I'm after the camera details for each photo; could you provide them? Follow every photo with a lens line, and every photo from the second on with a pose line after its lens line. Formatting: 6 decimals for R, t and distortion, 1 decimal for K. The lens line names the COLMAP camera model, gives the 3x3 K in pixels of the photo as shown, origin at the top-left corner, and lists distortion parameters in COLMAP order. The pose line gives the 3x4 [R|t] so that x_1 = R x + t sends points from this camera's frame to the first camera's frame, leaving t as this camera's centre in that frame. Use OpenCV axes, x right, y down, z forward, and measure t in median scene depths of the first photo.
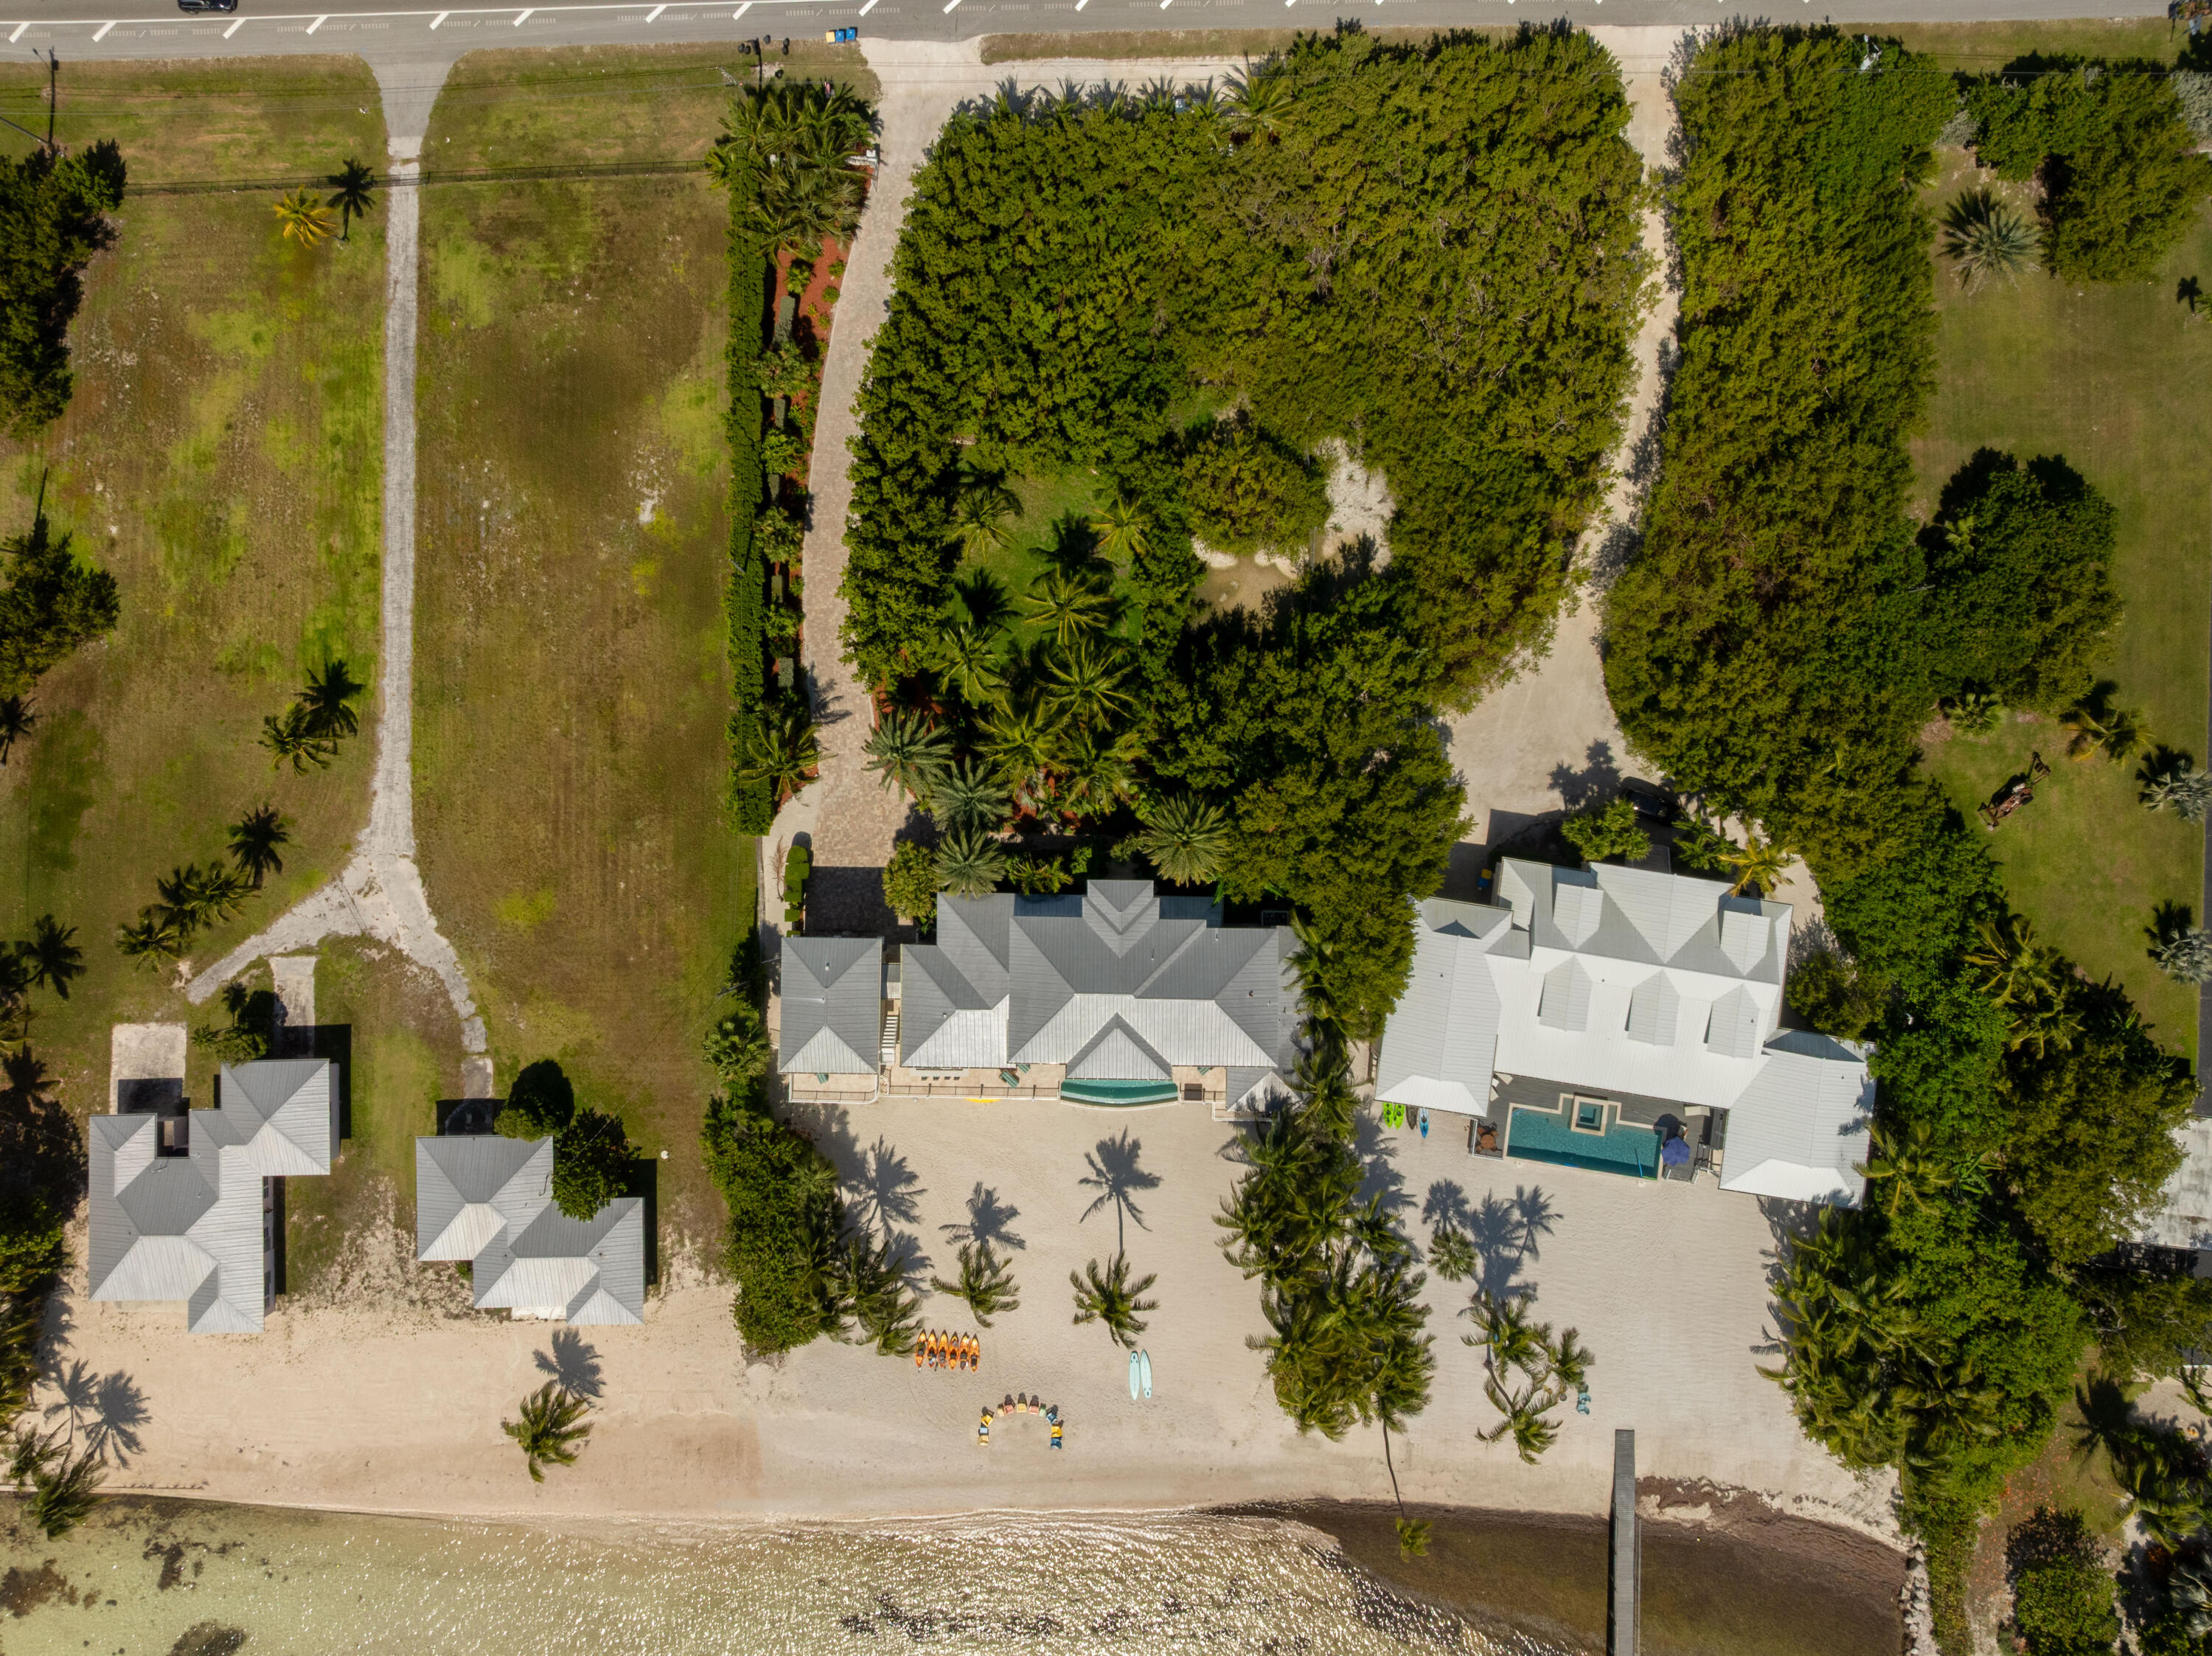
lens RADIAL K [[1588.4, 0, 1112.6], [0, 1588.4, 833.3], [0, 0, 1]] dist [-0.020869, 0.000367]
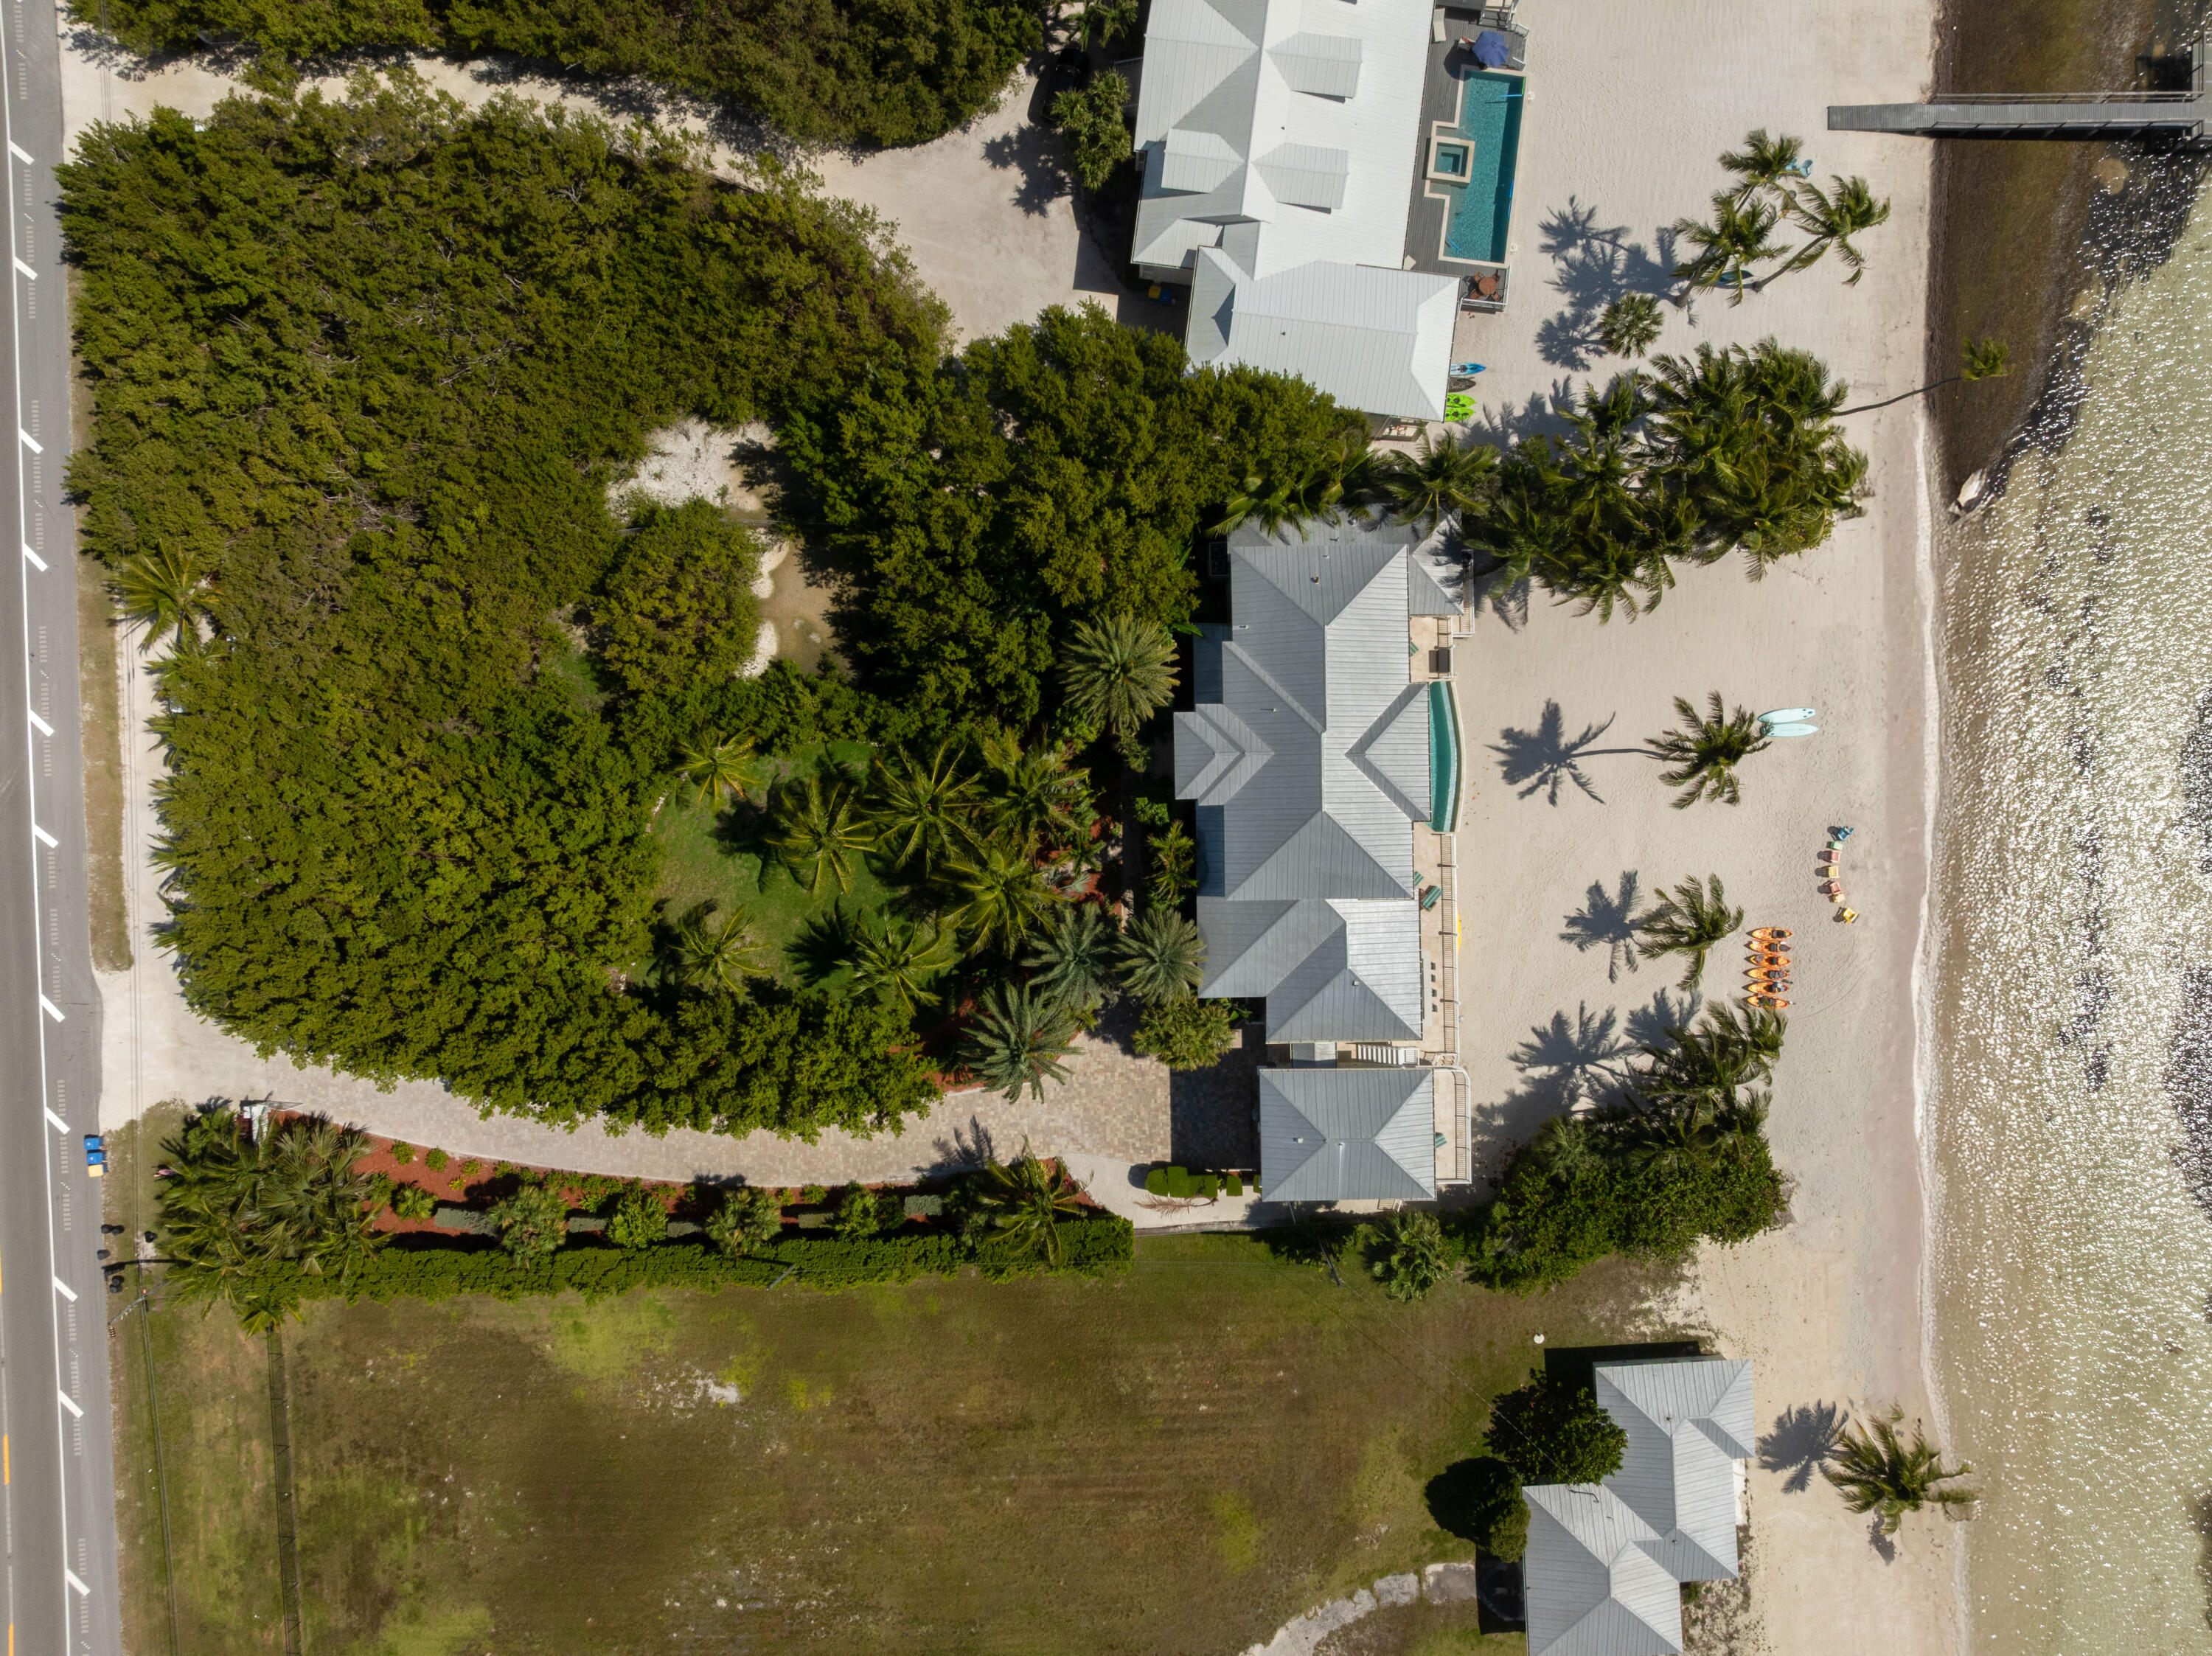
lens RADIAL K [[1588.4, 0, 1190.7], [0, 1588.4, 608.0], [0, 0, 1]] dist [-0.020869, 0.000367]
pose [[-0.026500, -0.990283, 0.136516, -0.028160], [0.999268, -0.022474, 0.030955, 0.014347], [-0.027586, 0.137236, 0.990154, 0.211189]]
